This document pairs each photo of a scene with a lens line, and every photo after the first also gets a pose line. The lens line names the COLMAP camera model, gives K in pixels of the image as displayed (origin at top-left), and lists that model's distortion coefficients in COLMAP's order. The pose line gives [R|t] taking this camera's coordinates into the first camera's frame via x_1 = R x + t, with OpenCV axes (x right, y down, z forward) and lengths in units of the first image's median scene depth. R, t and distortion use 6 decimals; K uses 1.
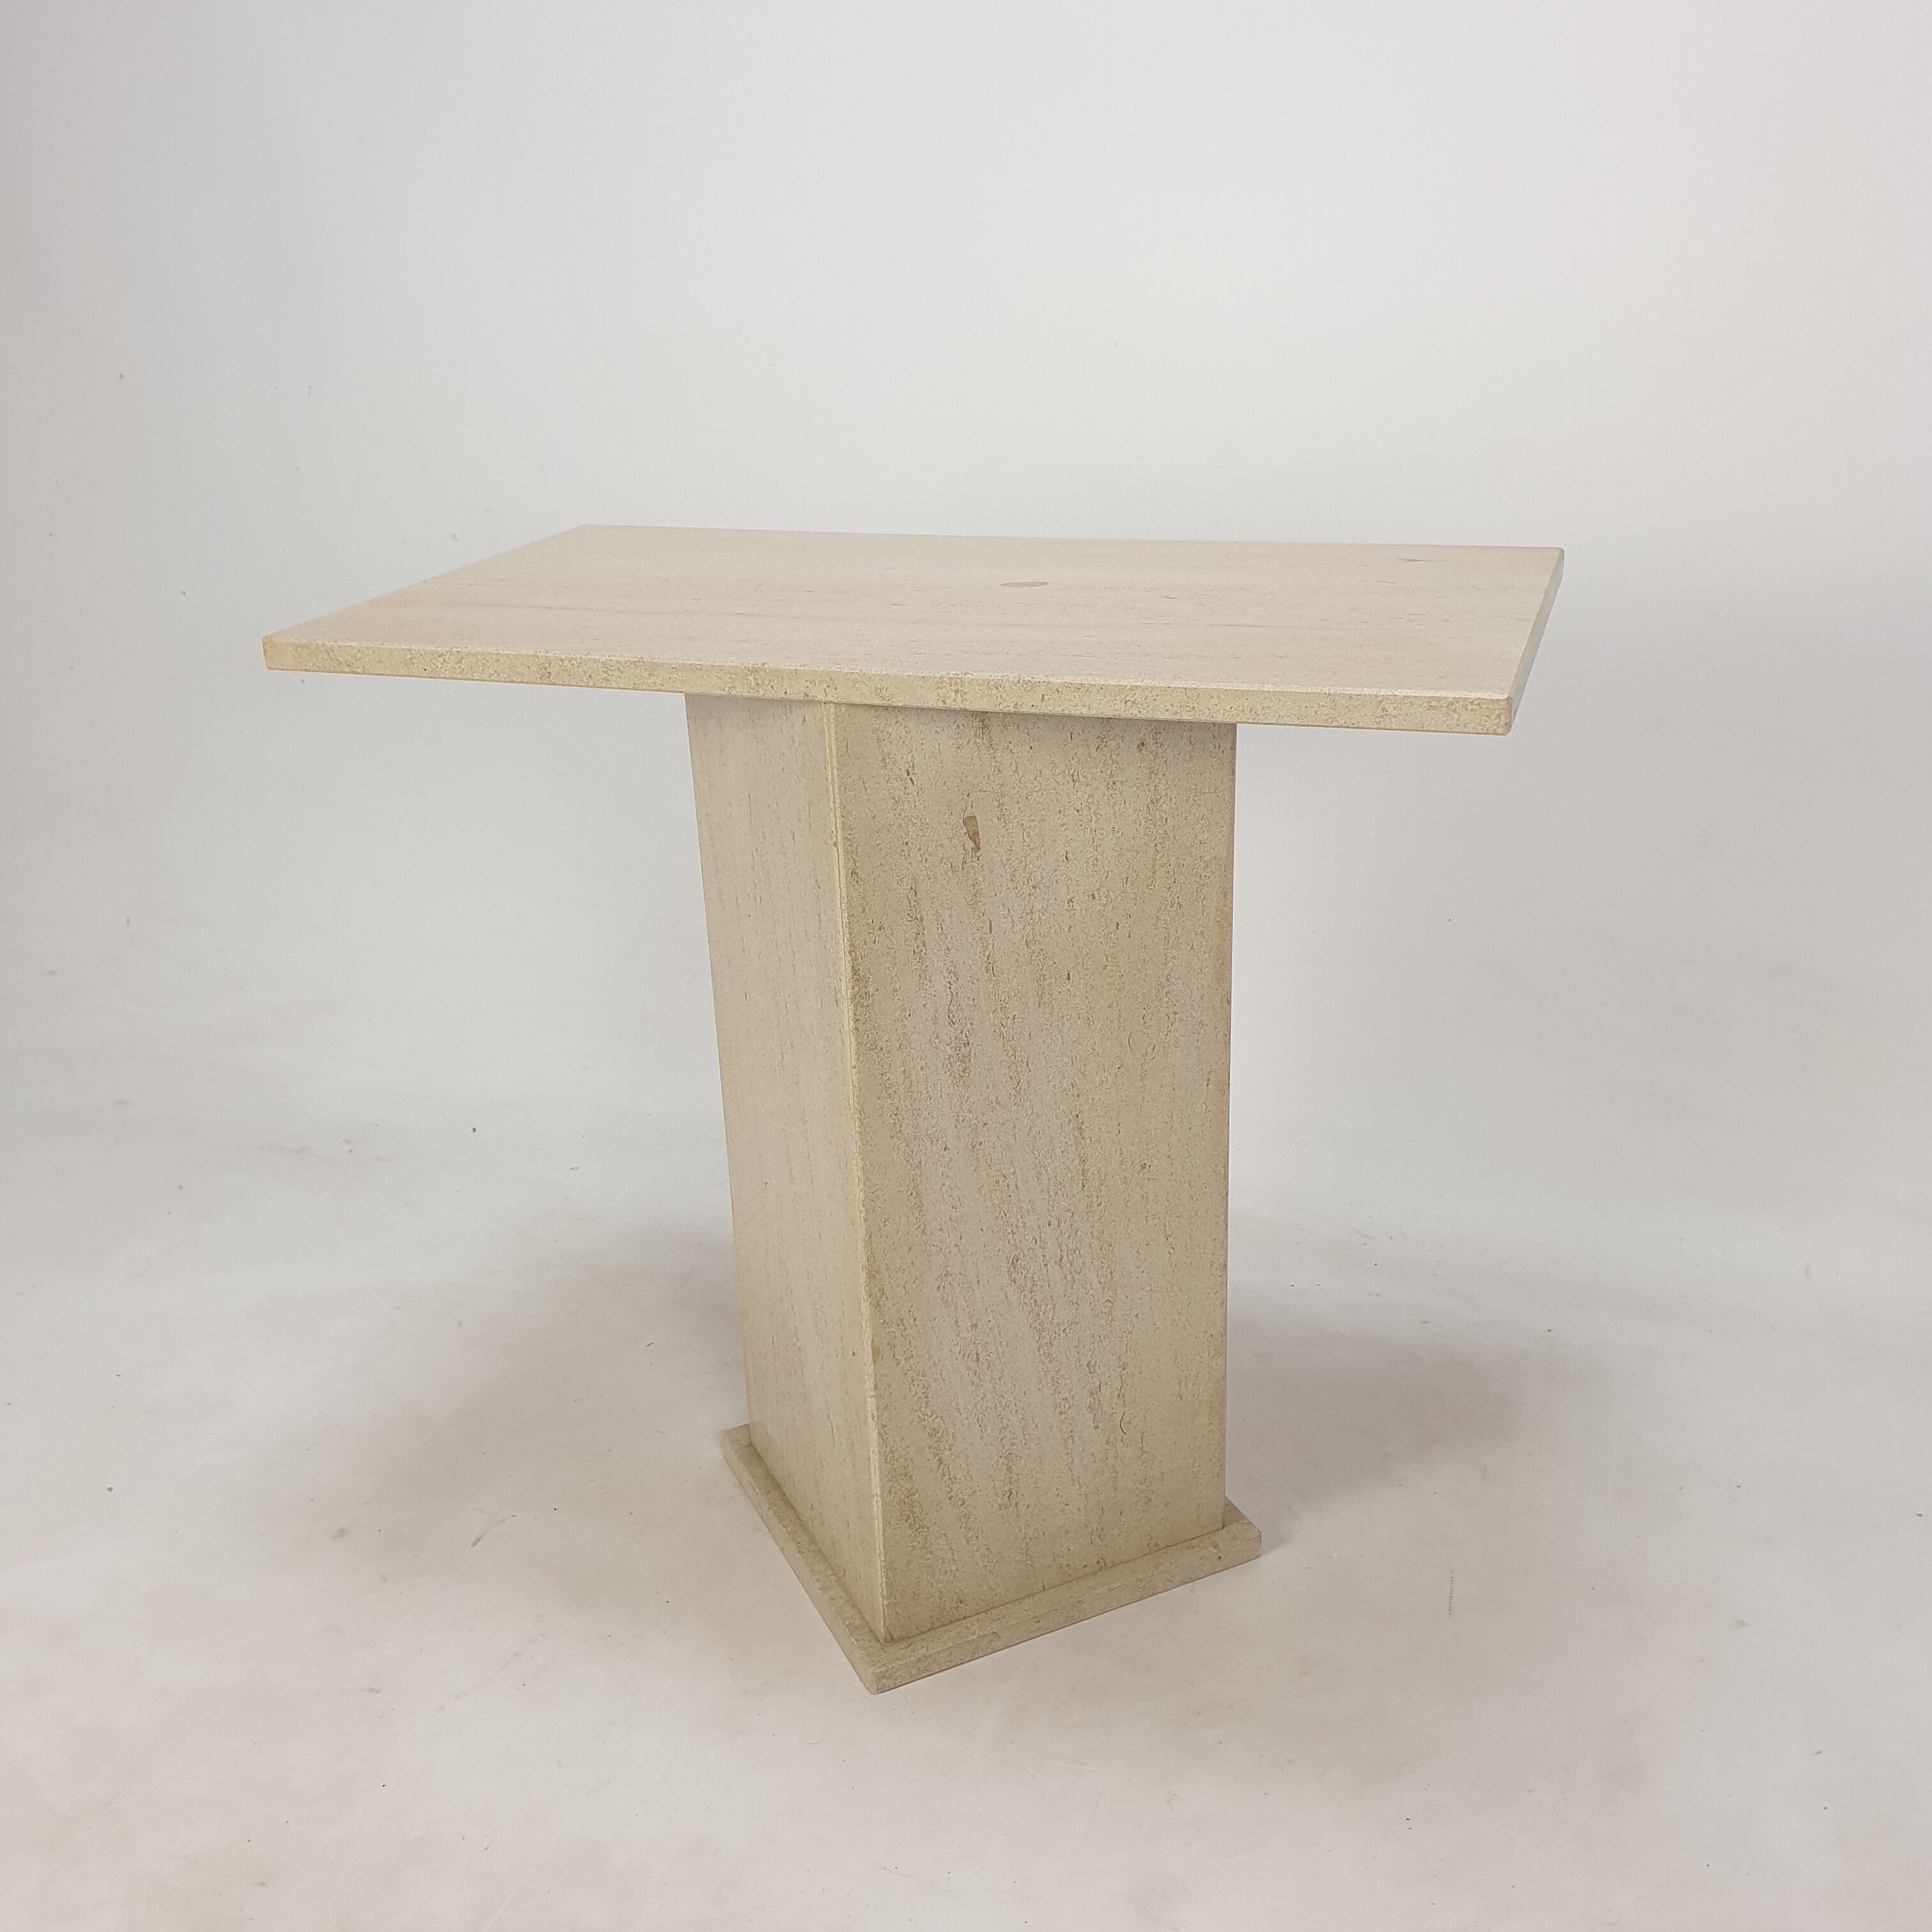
lens RADIAL K [[1950.5, 0, 981.5], [0, 1950.5, 976.4], [0, 0, 1]] dist [0.266261, -0.956678]
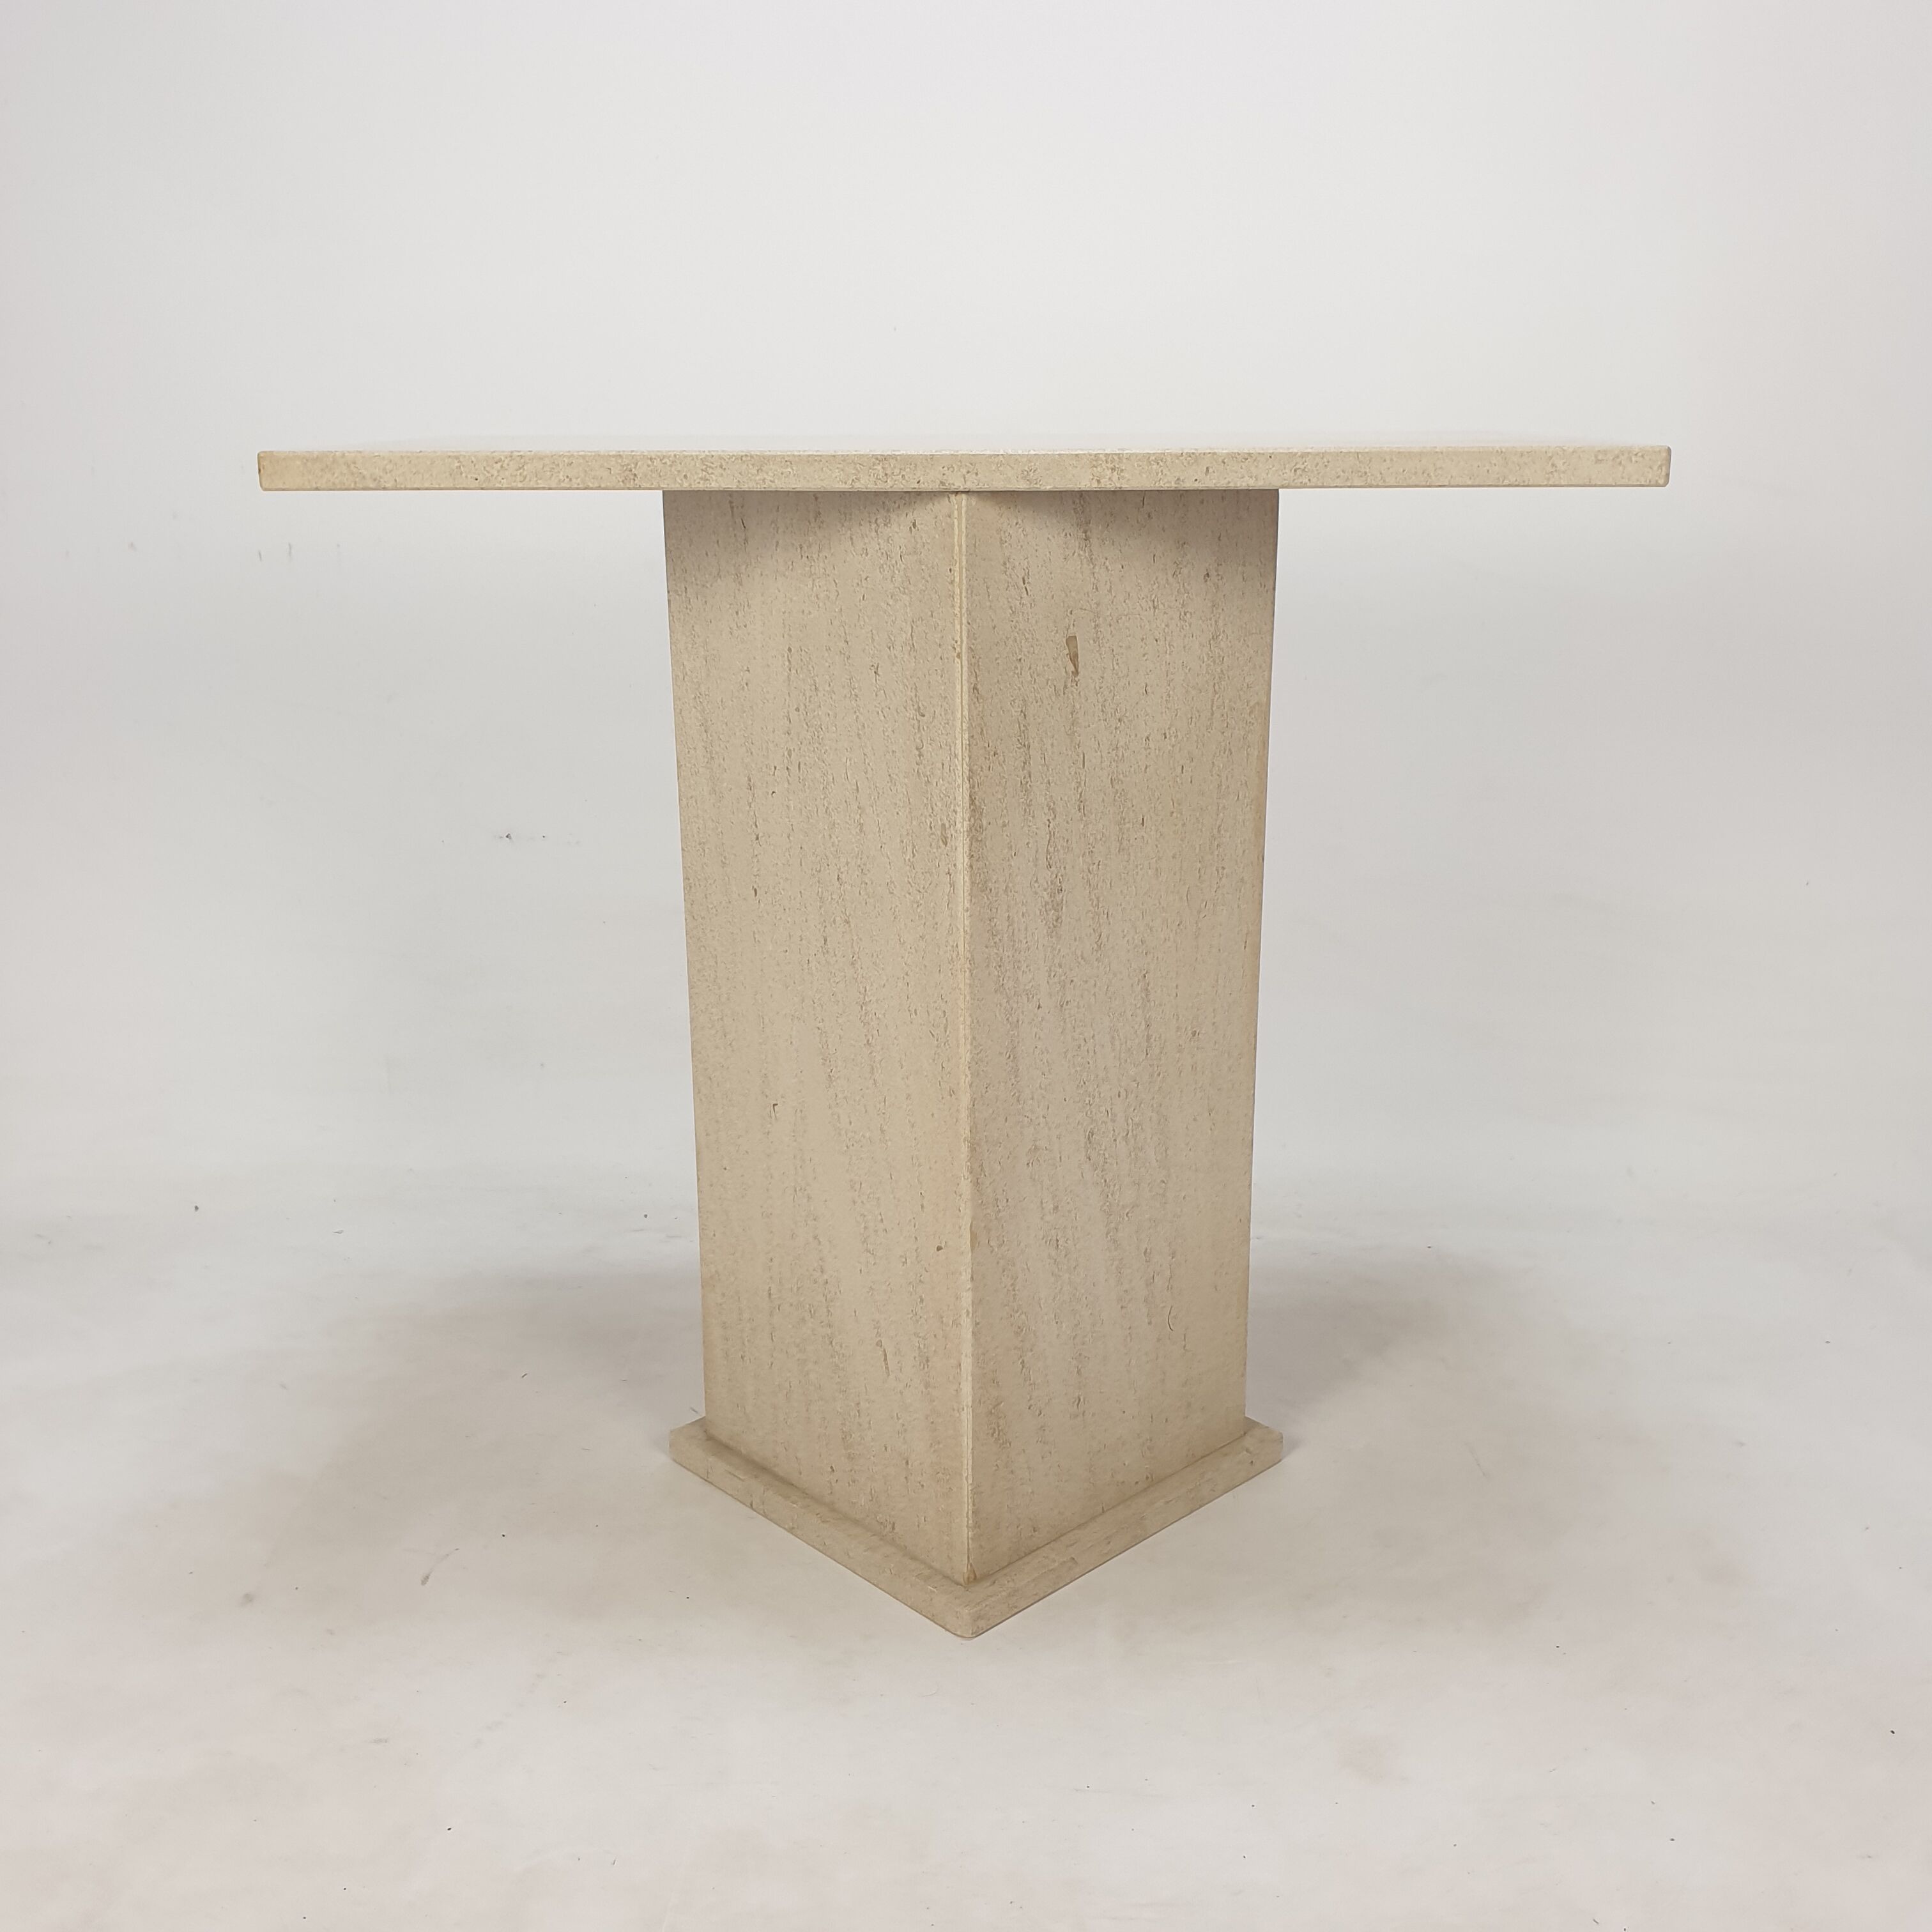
lens RADIAL K [[1958.3, 0, 991.2], [0, 1958.3, 979.8], [0, 0, 1]] dist [0.285459, -1.093138]
pose [[0.949015, -0.060999, 0.309272, -0.332630], [0.093926, 0.991253, -0.092709, 0.161126], [-0.300912, 0.117031, 0.946444, 0.111035]]
